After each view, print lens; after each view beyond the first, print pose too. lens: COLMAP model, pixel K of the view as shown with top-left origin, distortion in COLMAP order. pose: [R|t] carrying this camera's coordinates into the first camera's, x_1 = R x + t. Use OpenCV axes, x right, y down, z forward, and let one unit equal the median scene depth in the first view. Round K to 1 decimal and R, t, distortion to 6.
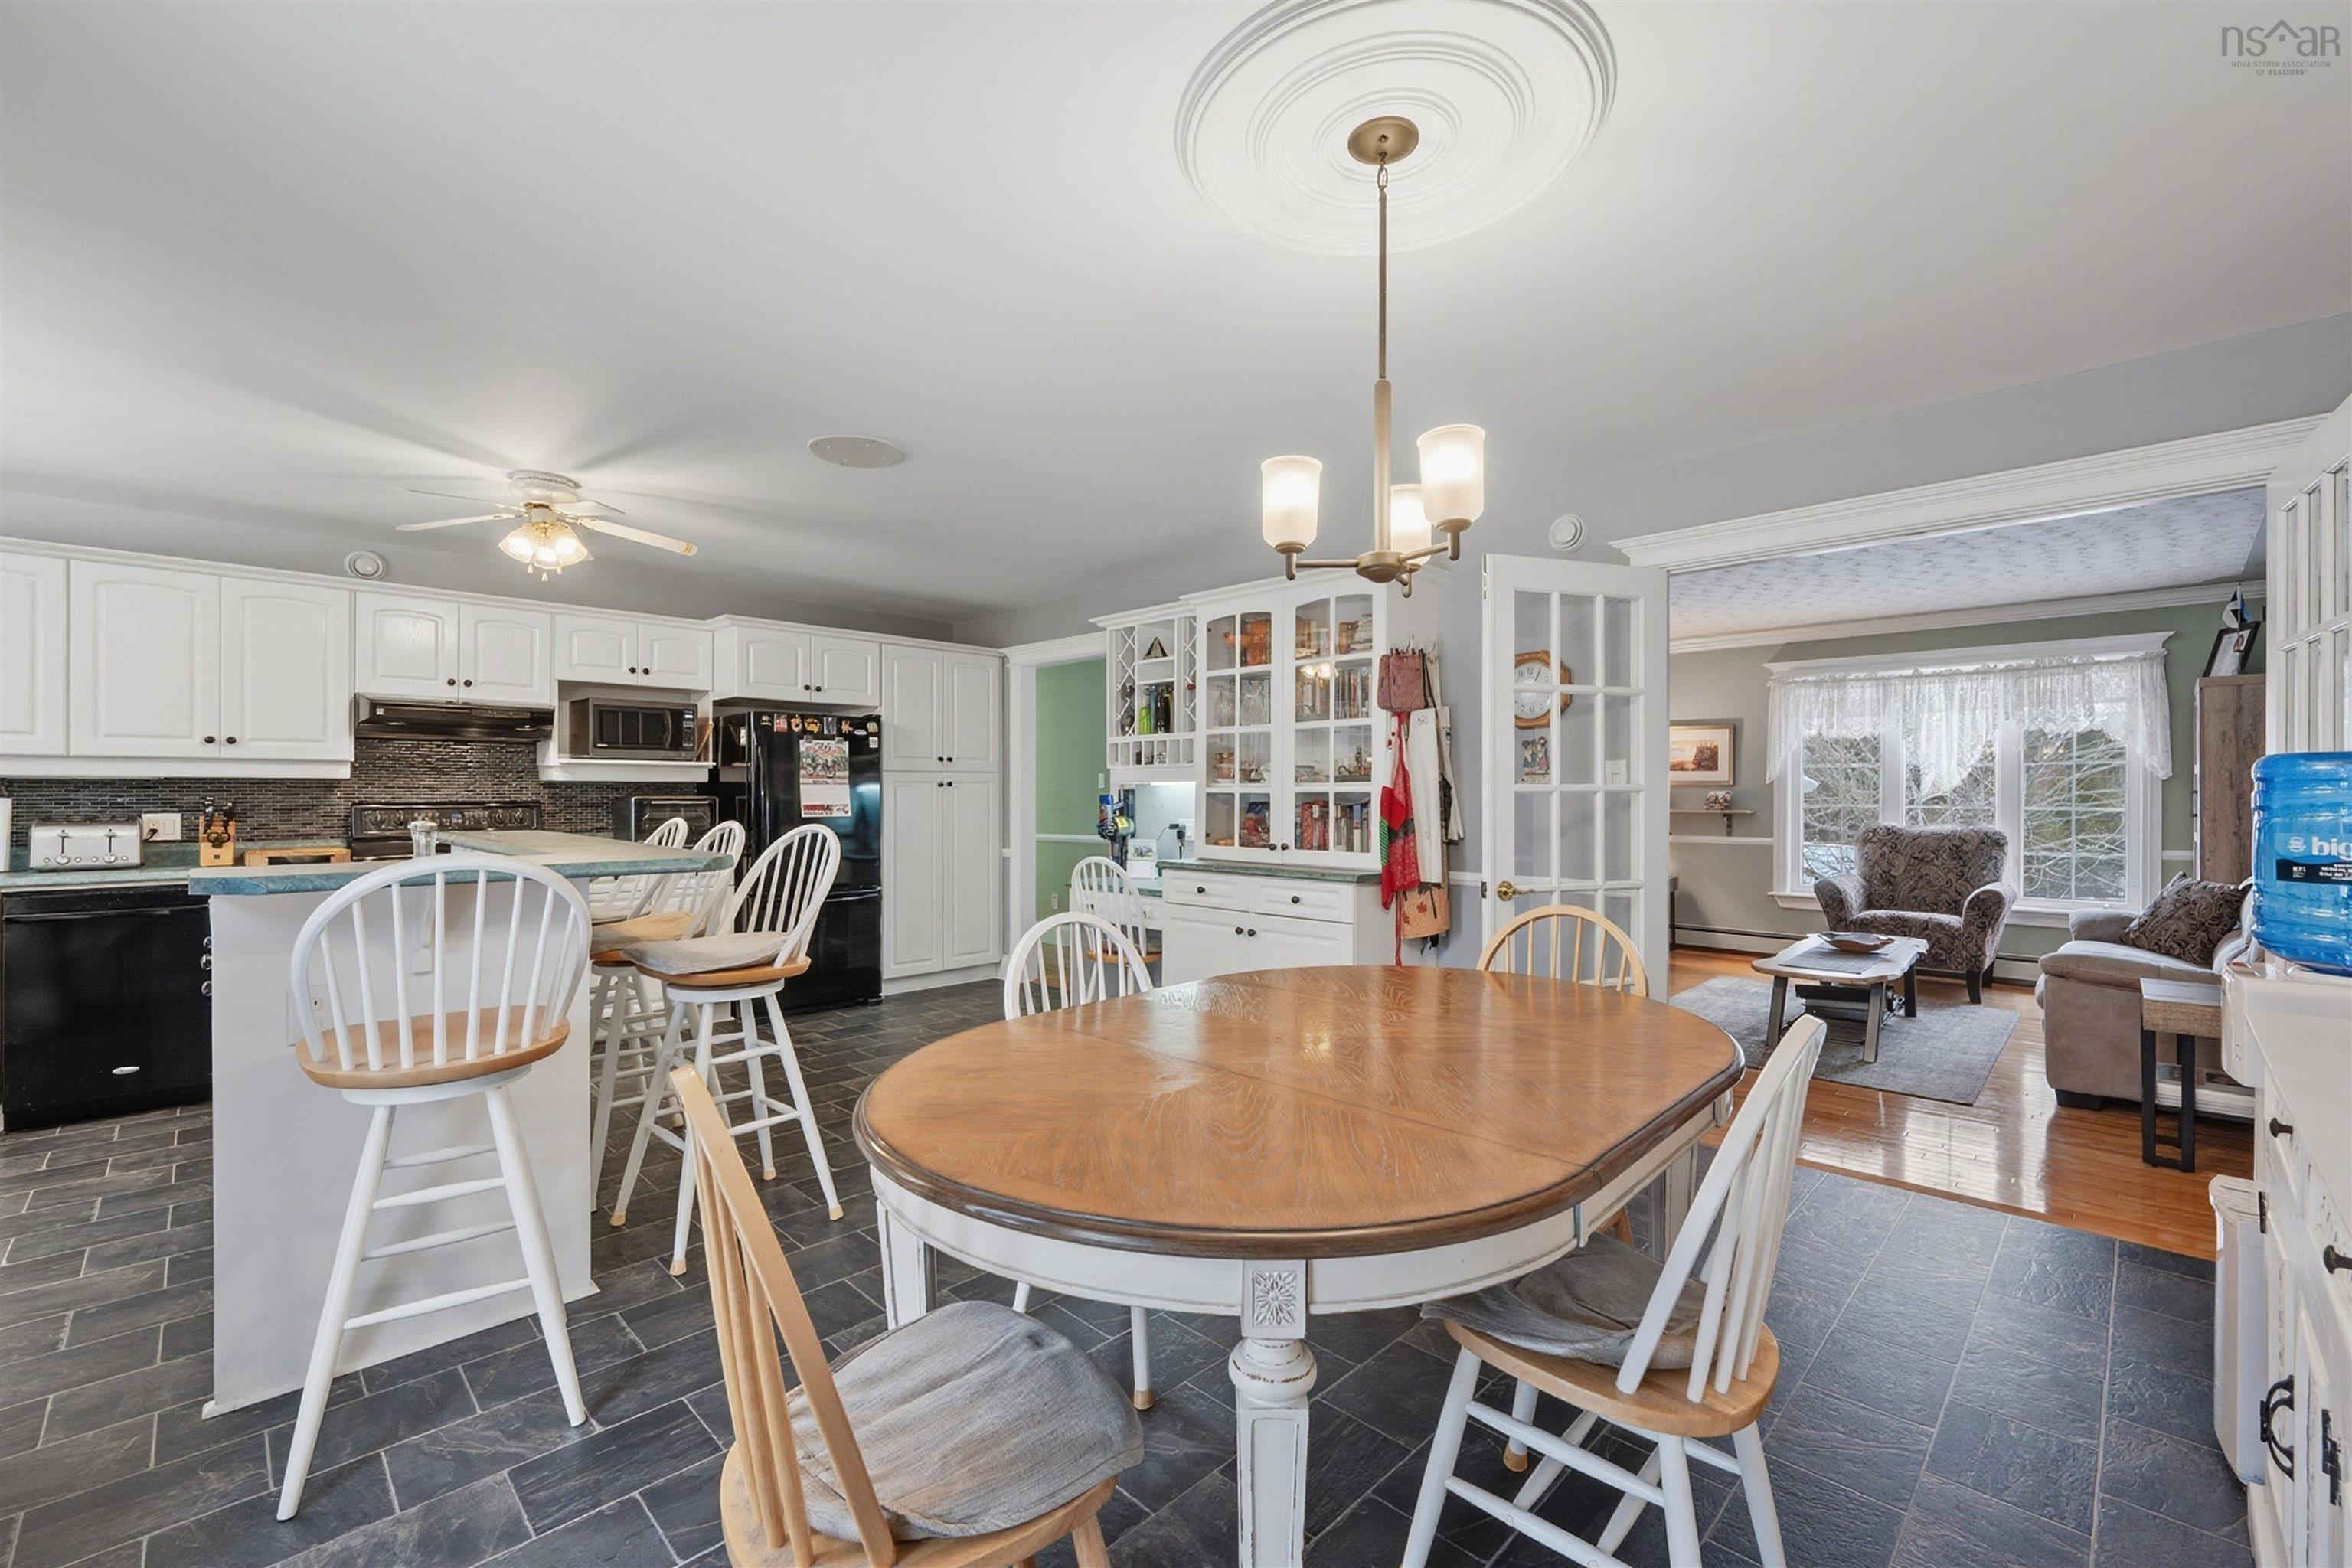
lens RADIAL K [[966.8, 0, 1181.5], [0, 966.8, 794.6], [0, 0, 1]] dist [-0.000297, 0.000358]
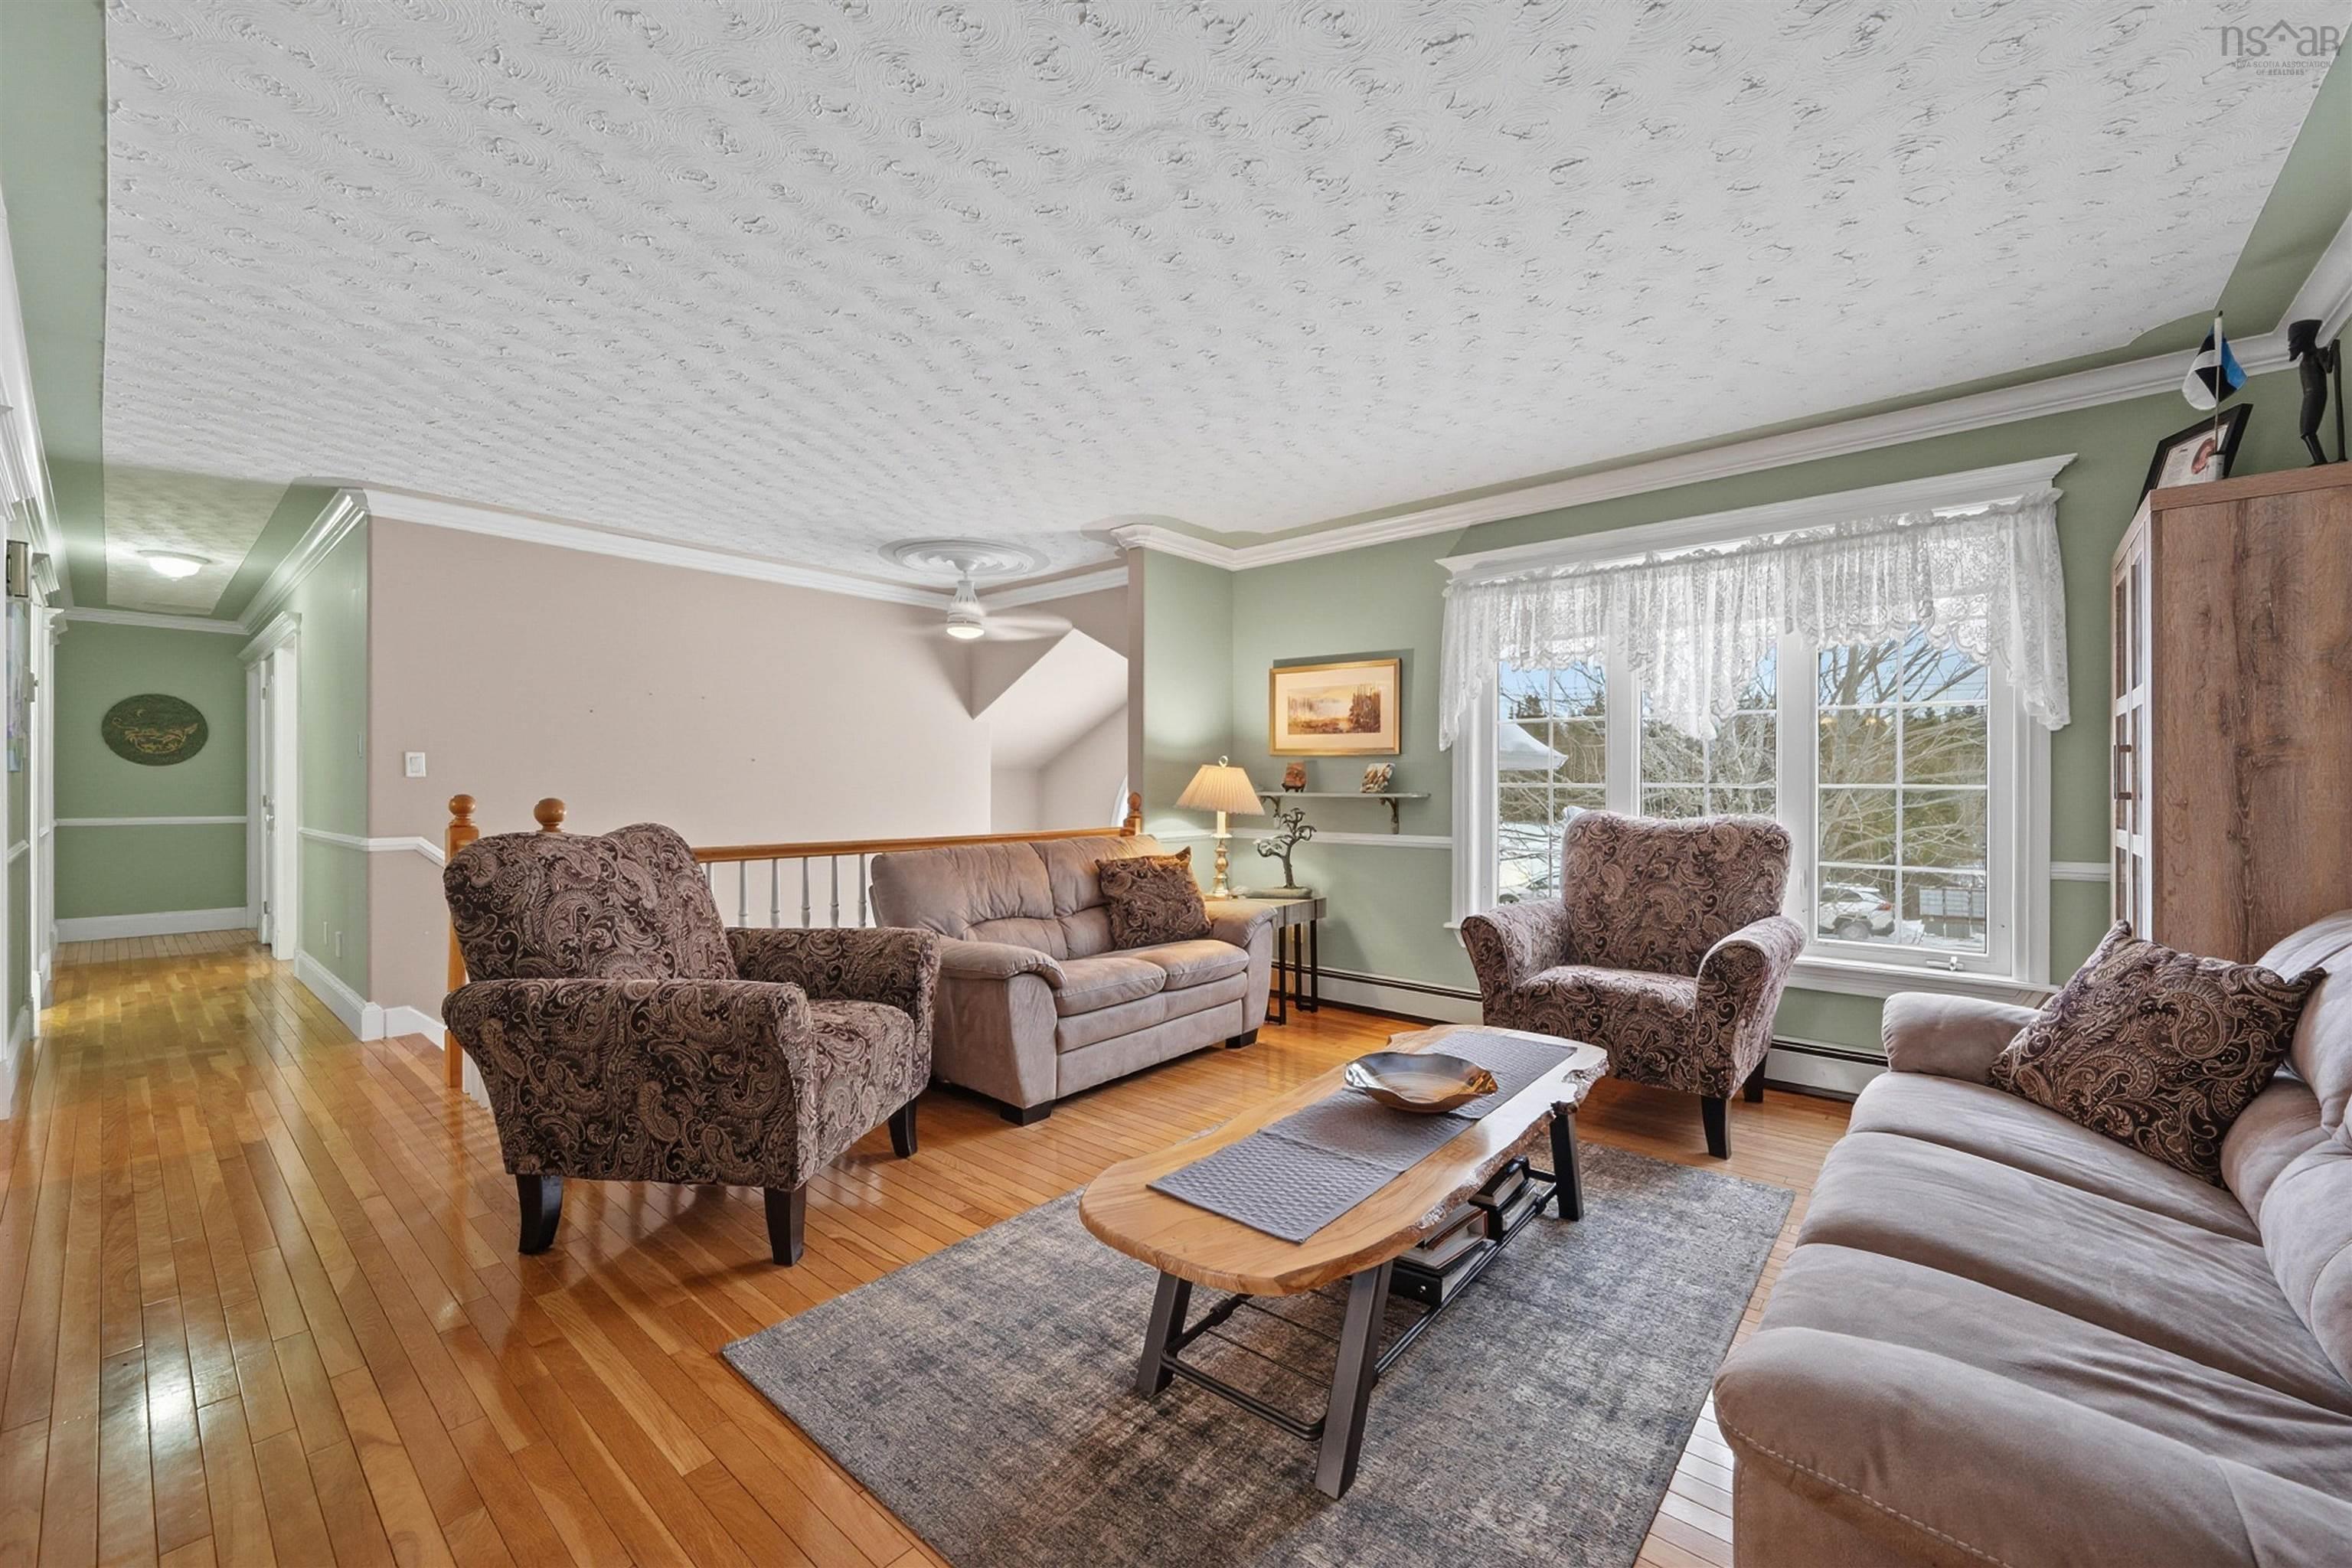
lens RADIAL K [[926.7, 0, 1162.3], [0, 926.7, 789.3], [0, 0, 1]] dist [-0.000896, -0.000253]
pose [[0.998003, 0.000479, 0.063173, 0.442272], [-0.000618, 0.999997, 0.002185, 0.014640], [-0.063171, -0.002219, 0.998000, 0.469025]]
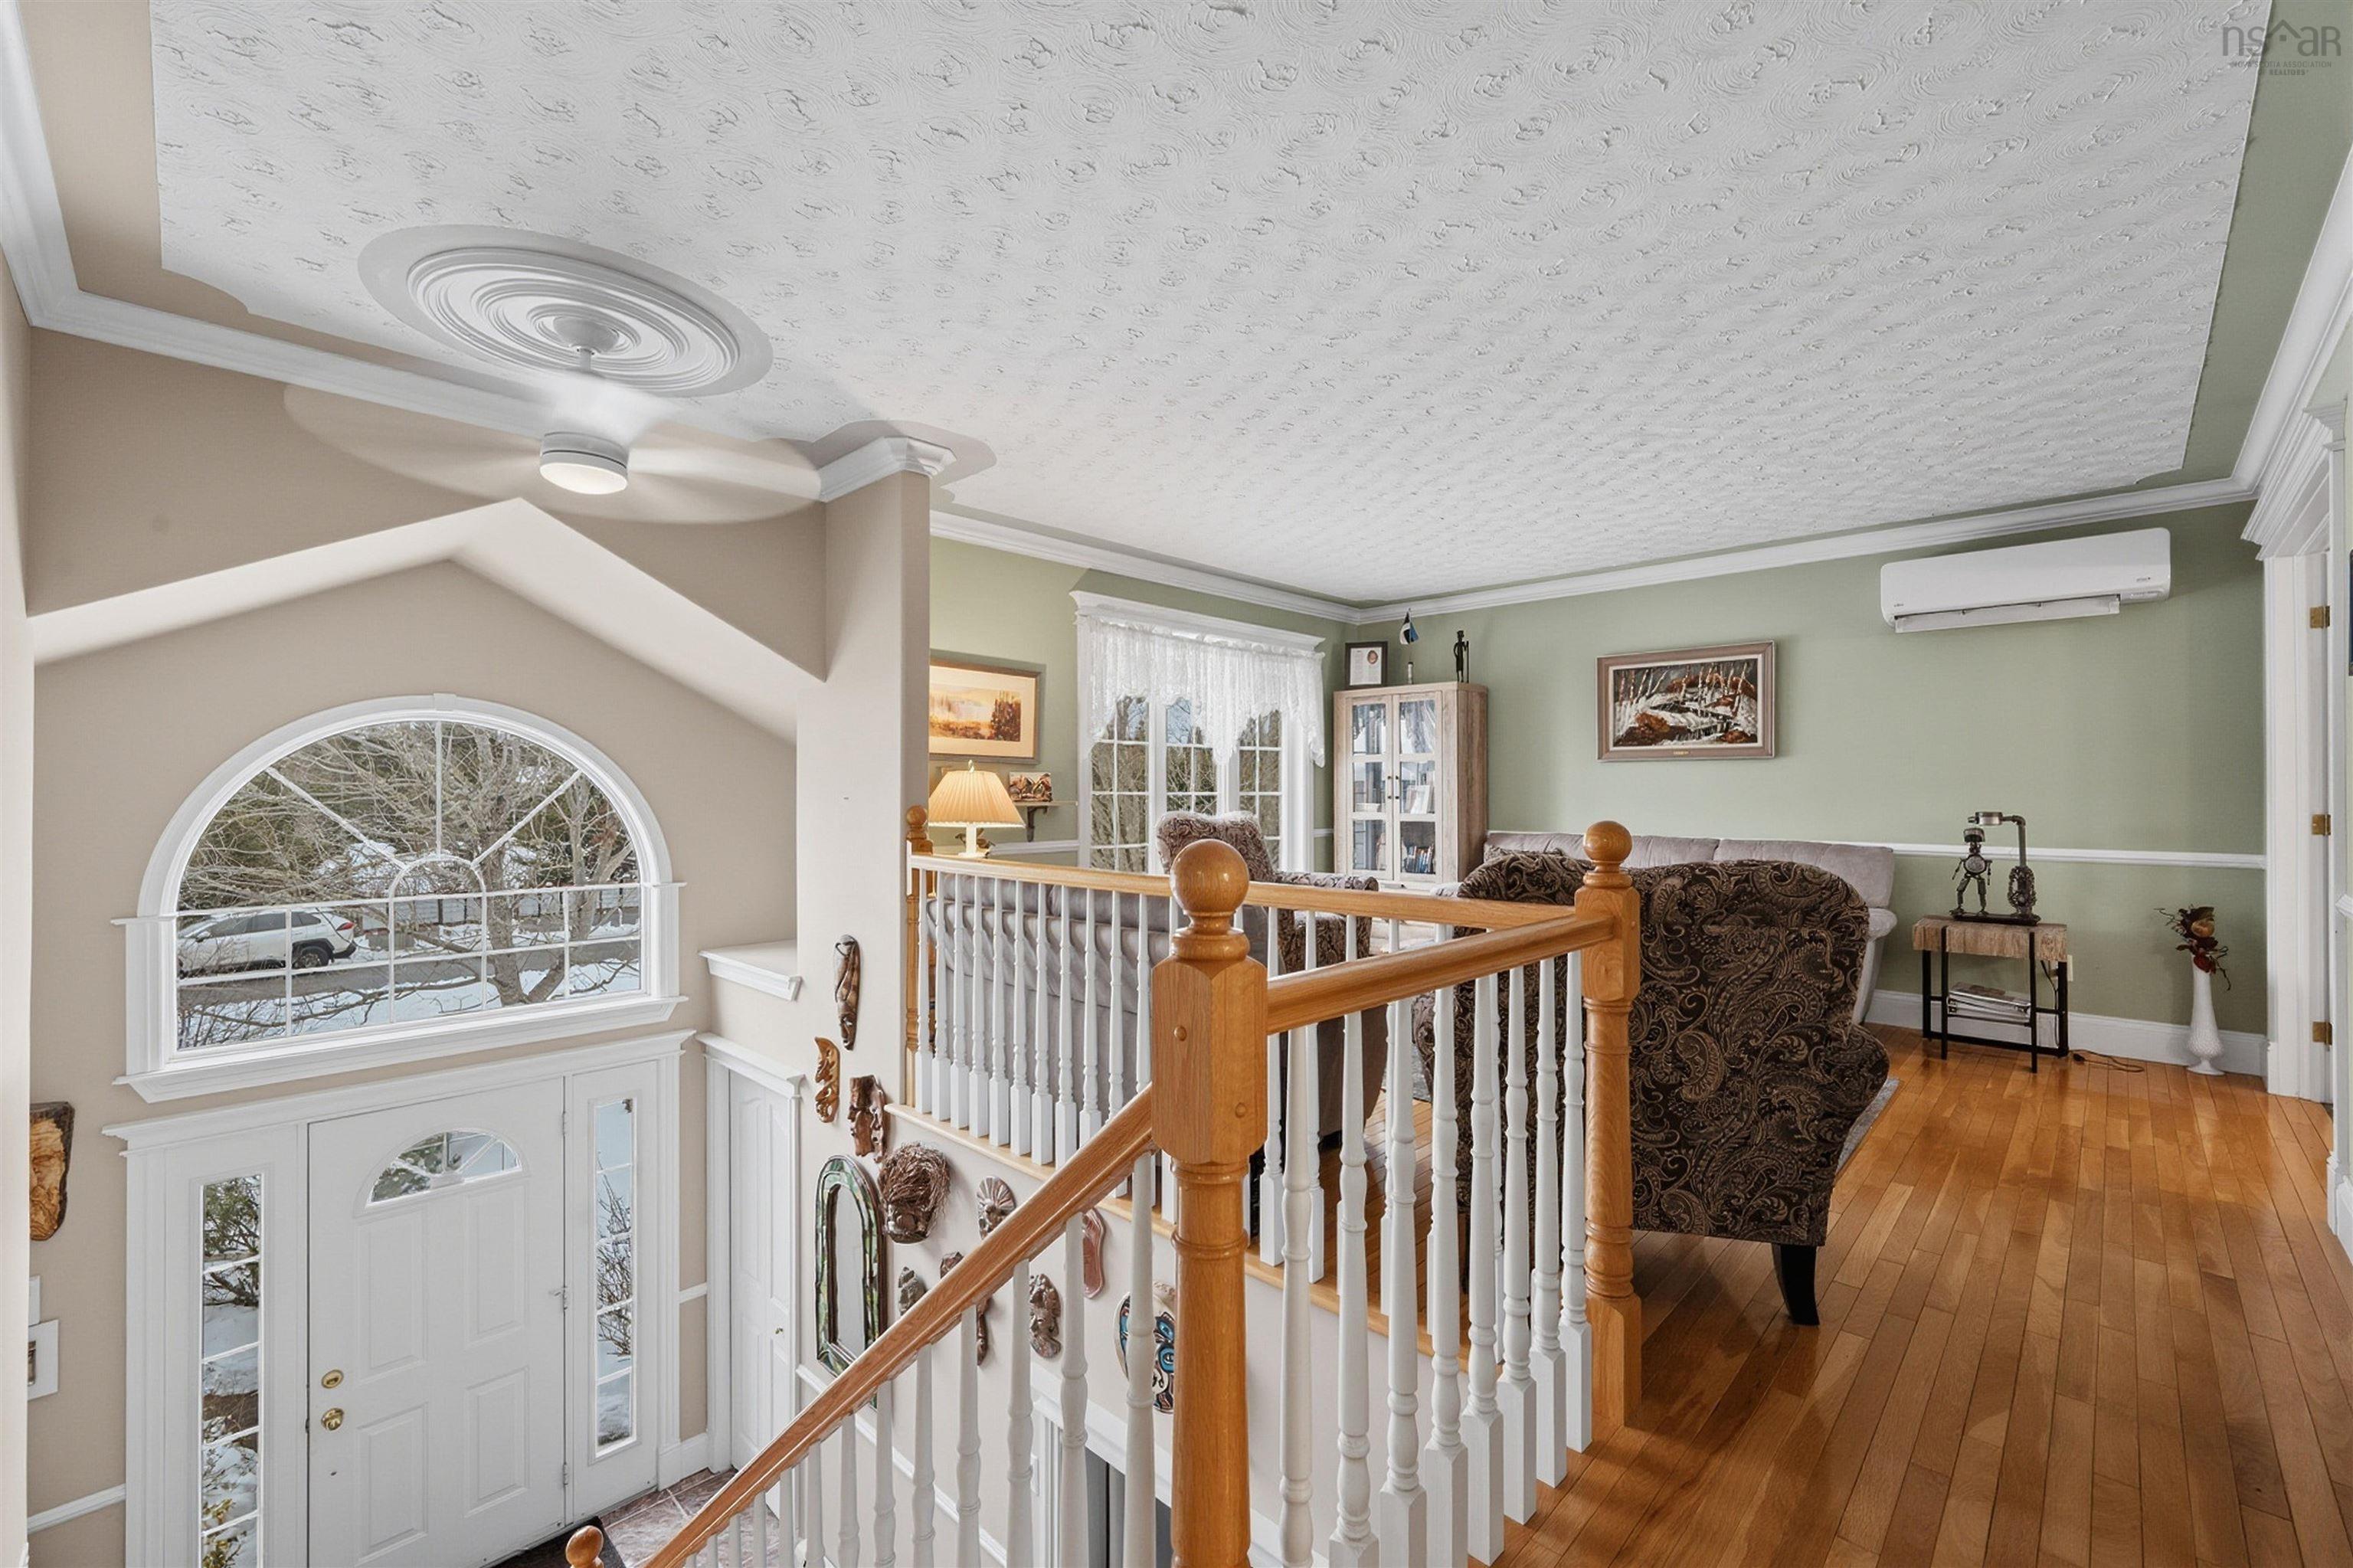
lens RADIAL K [[980.6, 0, 1185.5], [0, 980.6, 792.3], [0, 0, 1]] dist [-0.001179, -0.000444]
pose [[-0.019746, -0.001514, 0.999804, -0.123420], [0.003166, 0.999994, 0.001577, 0.010679], [-0.999800, 0.003196, -0.019742, 1.074048]]
